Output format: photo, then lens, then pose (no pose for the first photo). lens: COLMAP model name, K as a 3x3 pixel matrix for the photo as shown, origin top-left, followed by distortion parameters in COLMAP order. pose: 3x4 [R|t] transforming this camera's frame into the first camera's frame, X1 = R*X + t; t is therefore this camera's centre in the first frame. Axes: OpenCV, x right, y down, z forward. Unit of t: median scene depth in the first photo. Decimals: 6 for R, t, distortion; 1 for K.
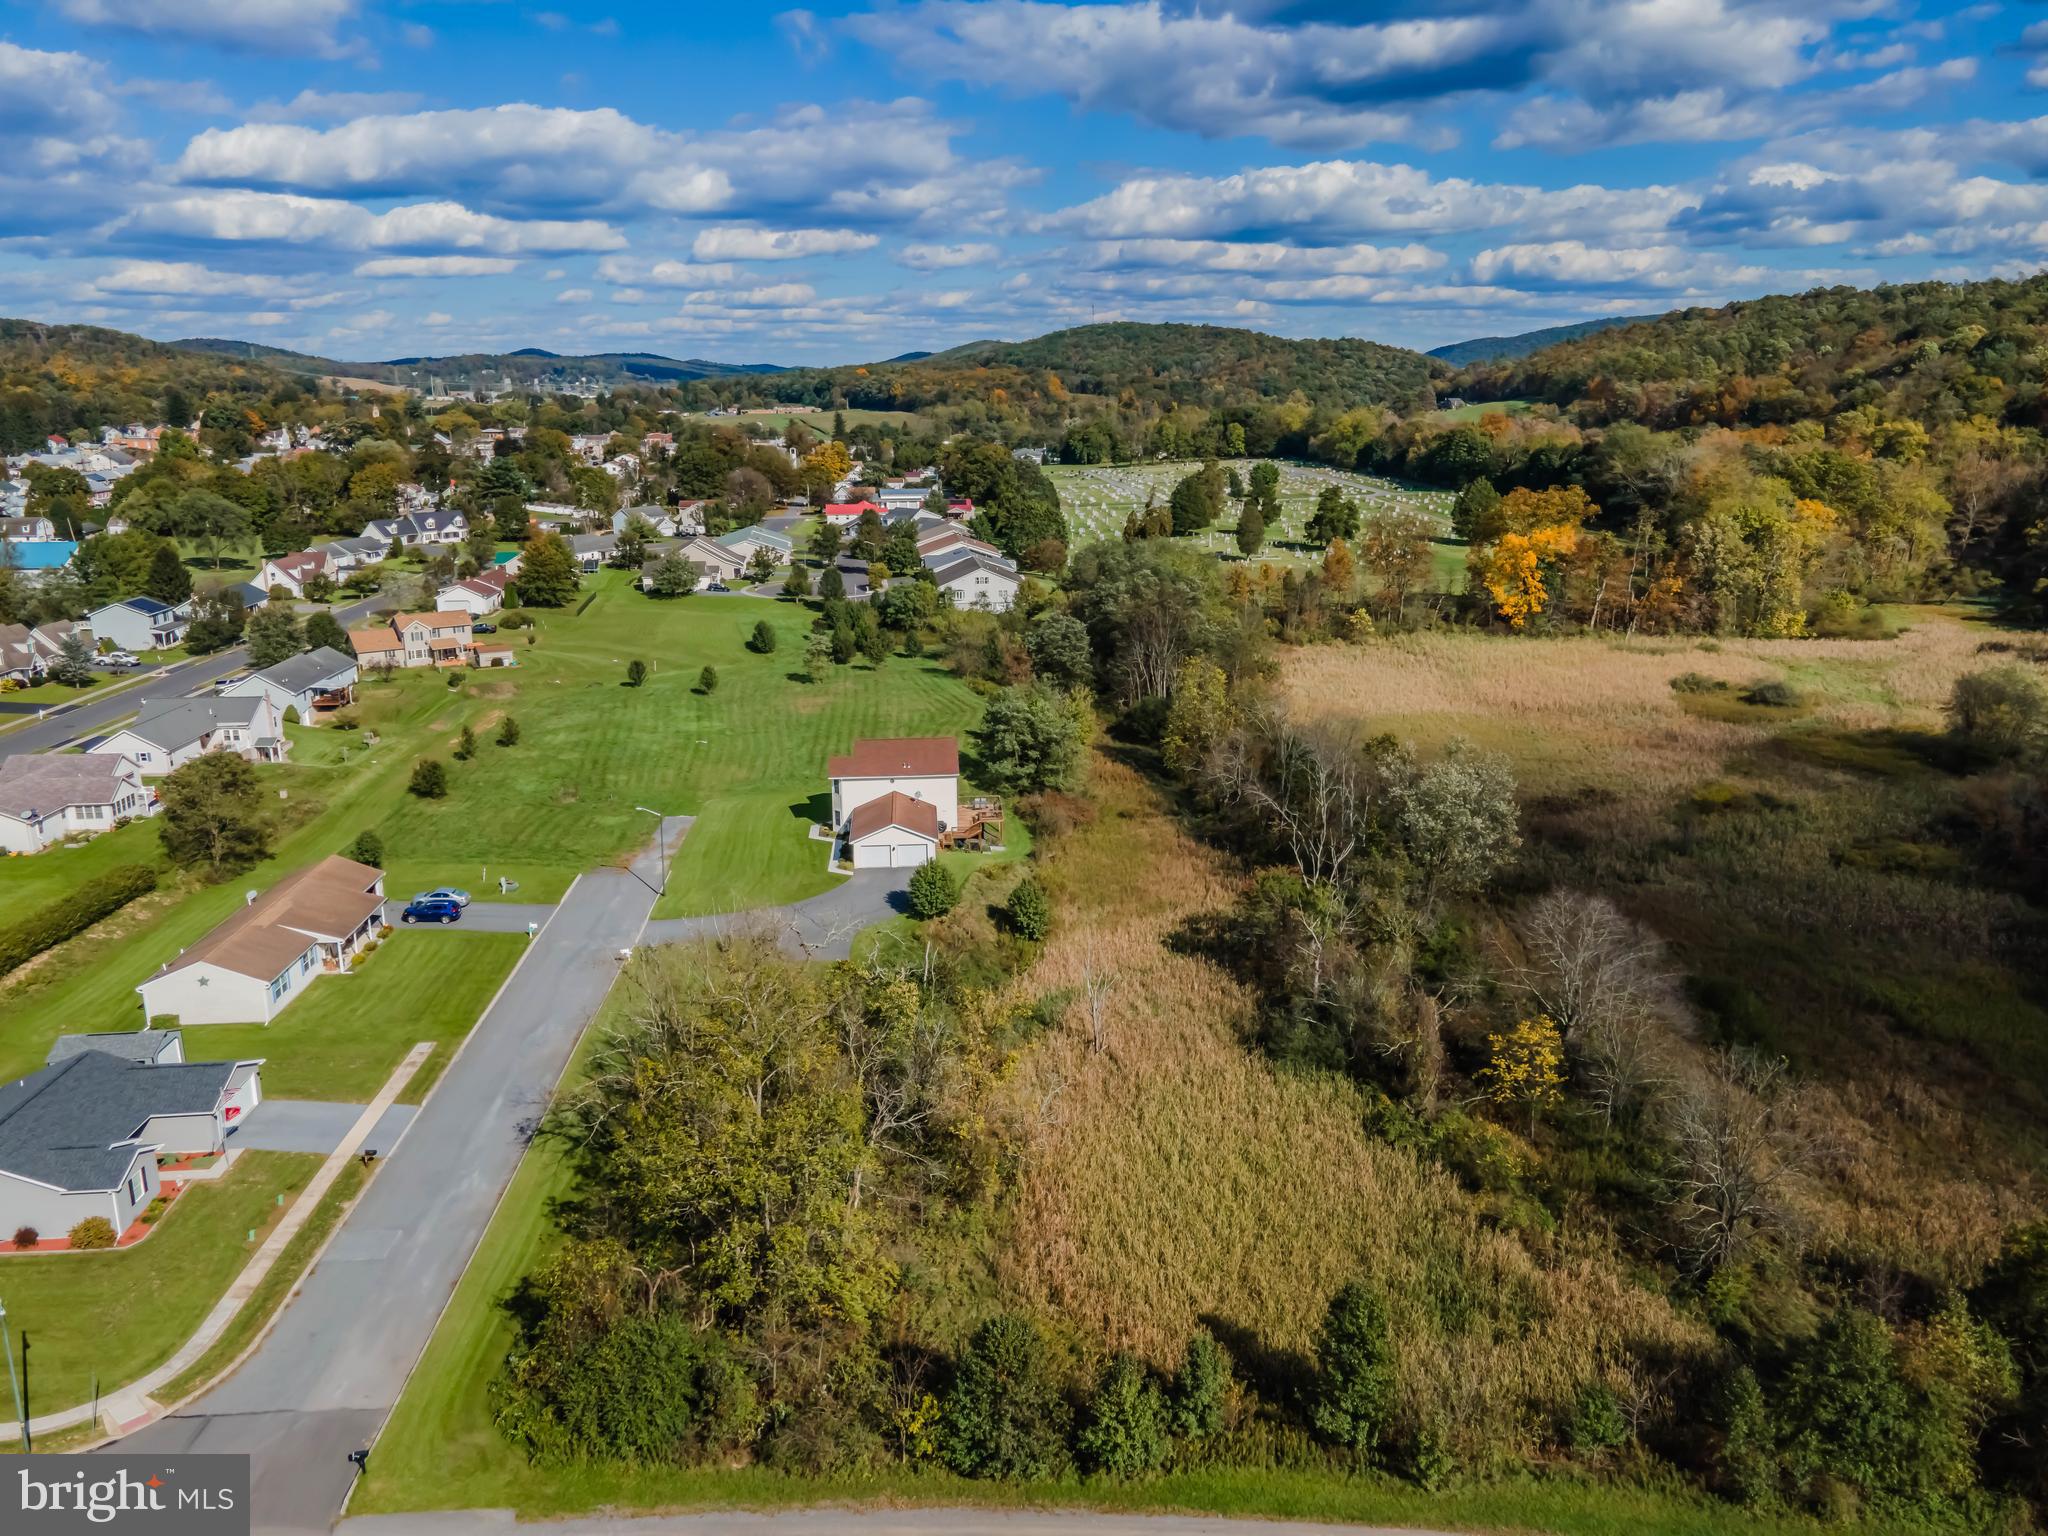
lens RADIAL K [[1485.2, 0, 1030.1], [0, 1485.2, 778.8], [0, 0, 1]] dist [0.033244, 0.026388]
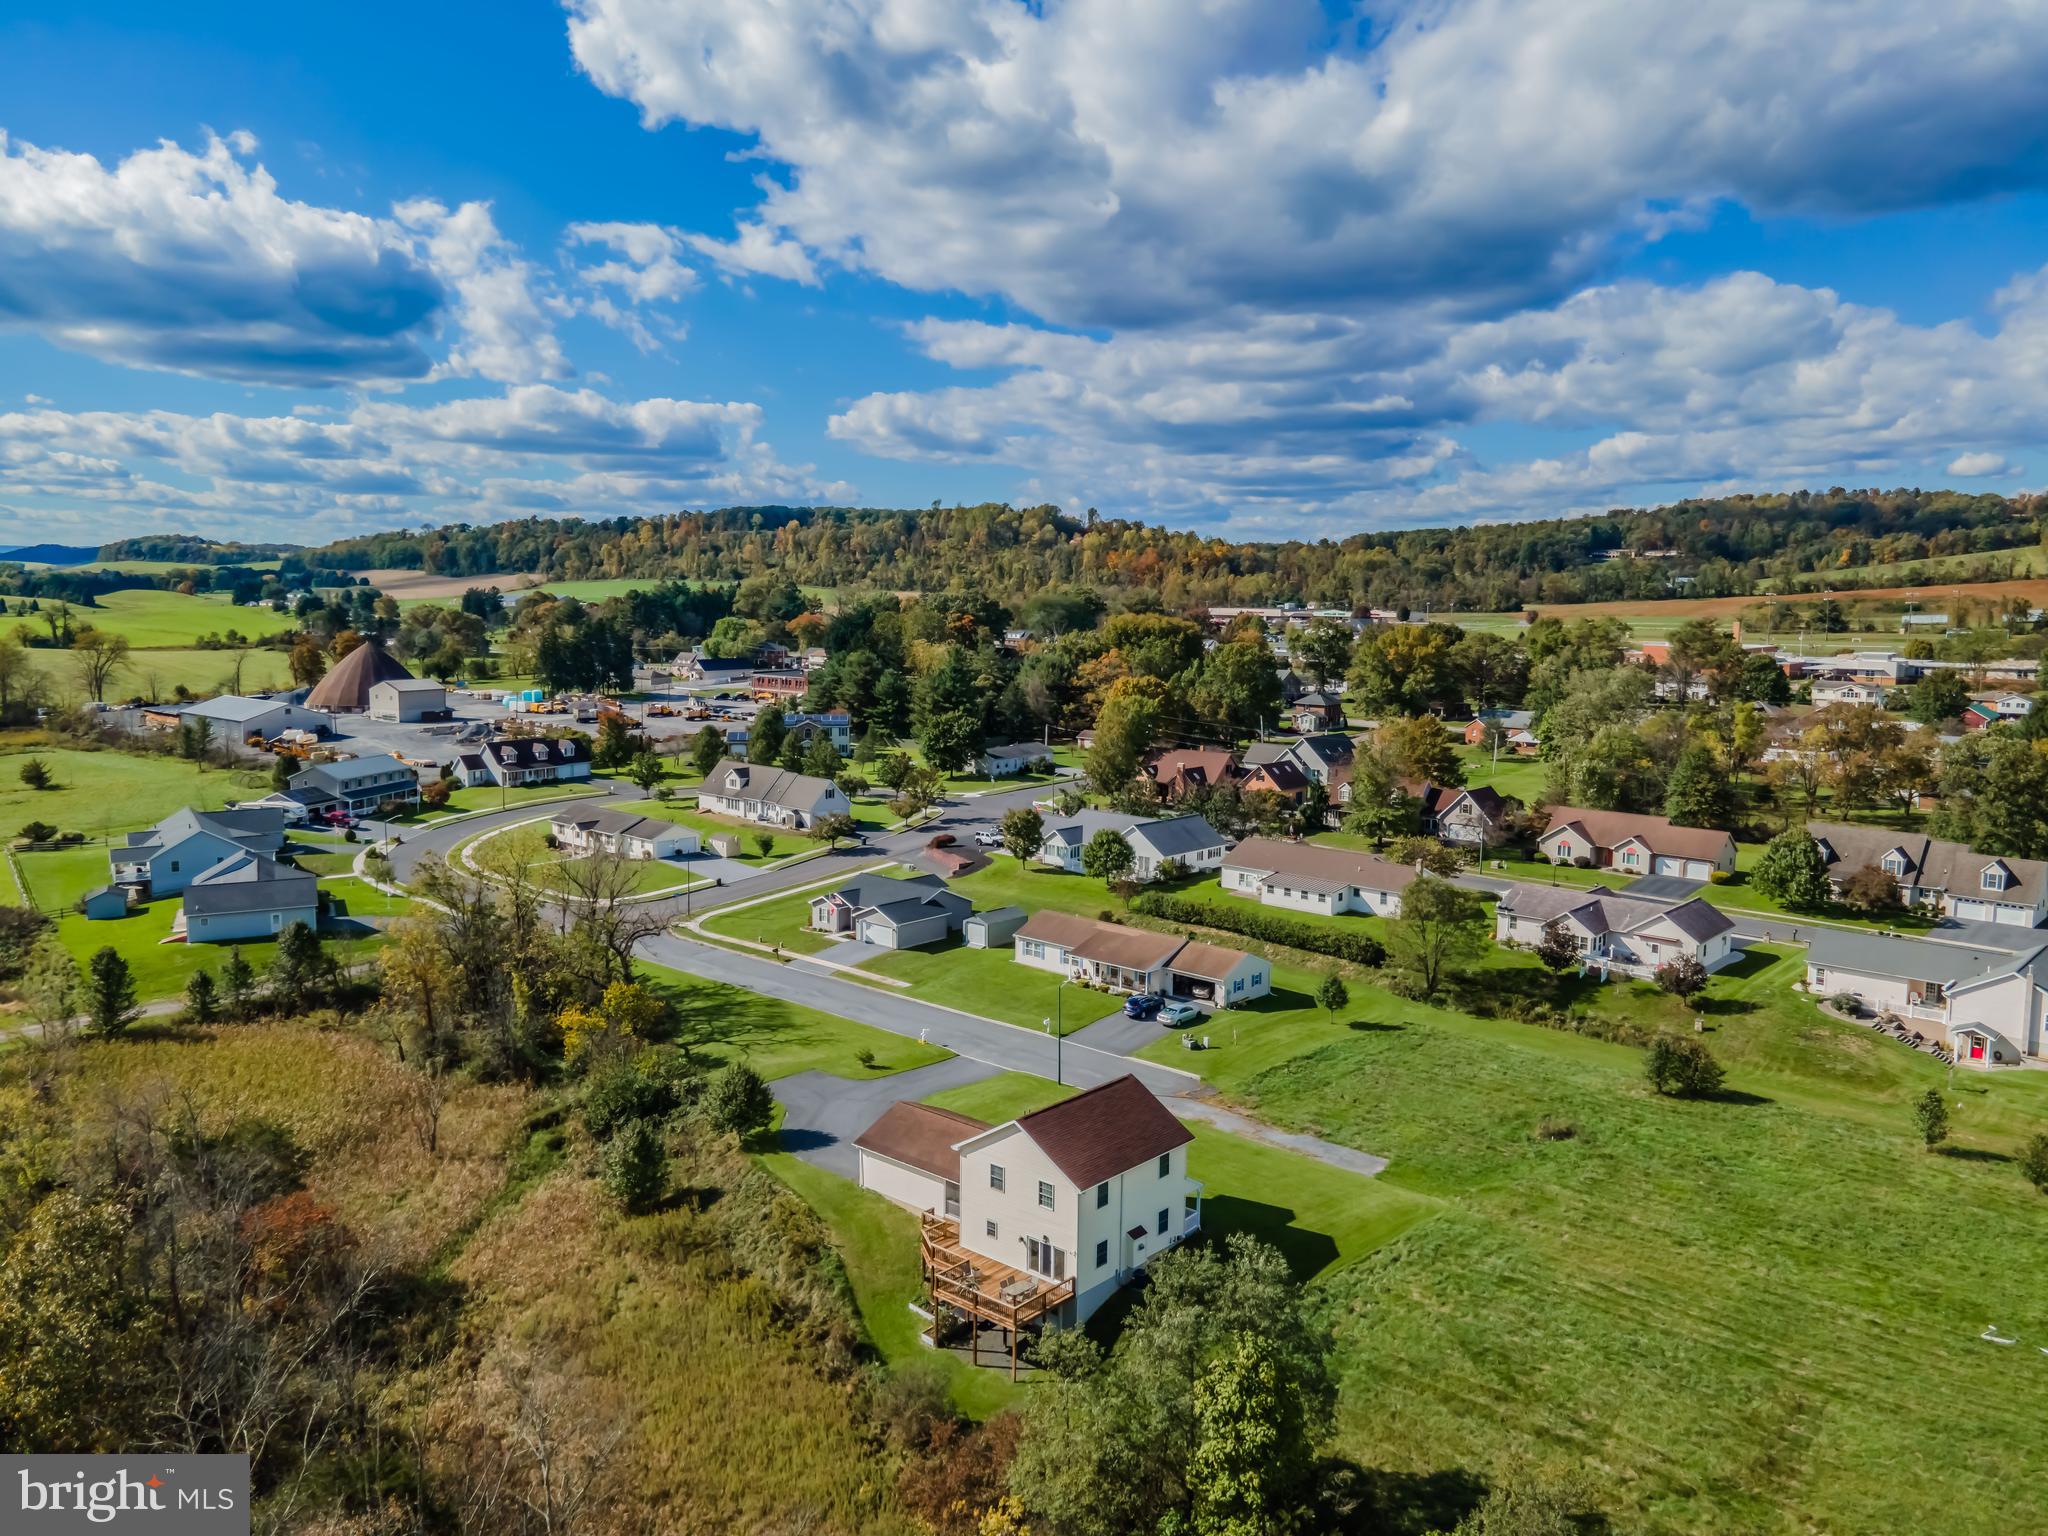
lens RADIAL K [[1485.2, 0, 1029.1], [0, 1485.2, 748.9], [0, 0, 1]] dist [0.033244, 0.026388]
pose [[-0.715445, 0.078010, -0.694300, 0.149658], [-0.187648, 0.935780, 0.298504, -0.152431], [0.672998, 0.343847, -0.654861, 0.634004]]
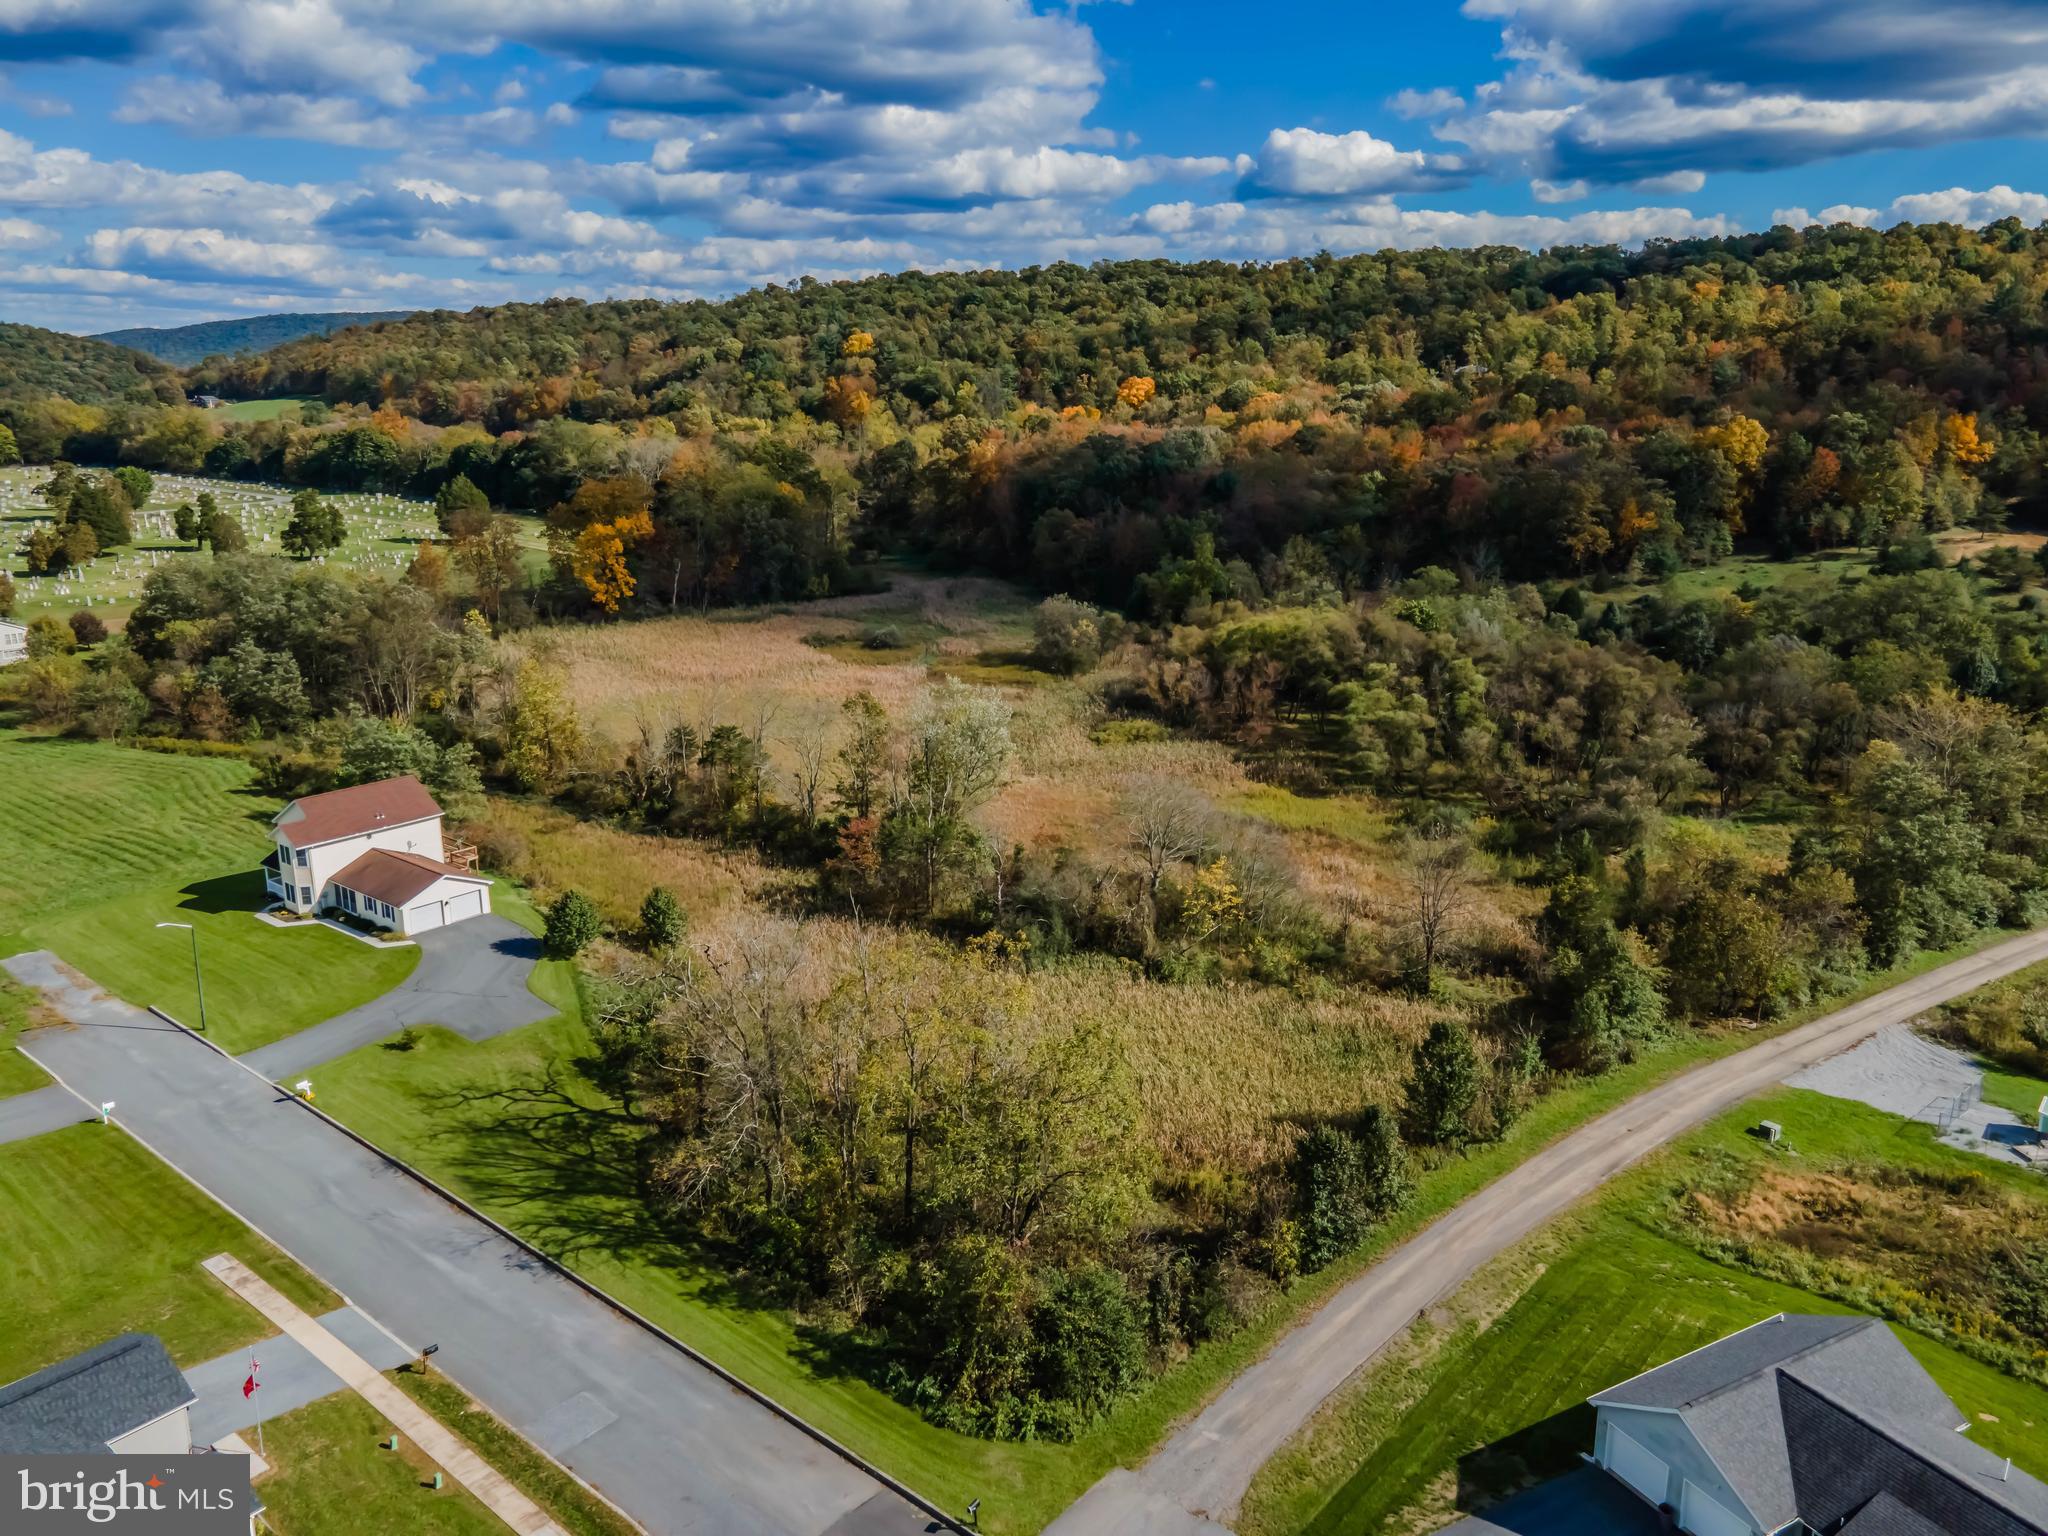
lens RADIAL K [[1485.2, 0, 1029.0], [0, 1485.2, 755.3], [0, 0, 1]] dist [0.033244, 0.026388]
pose [[0.688843, -0.176634, 0.703062, -0.202954], [0.187098, 0.980320, 0.062978, -0.012992], [-0.700350, 0.088160, 0.708334, 0.055947]]
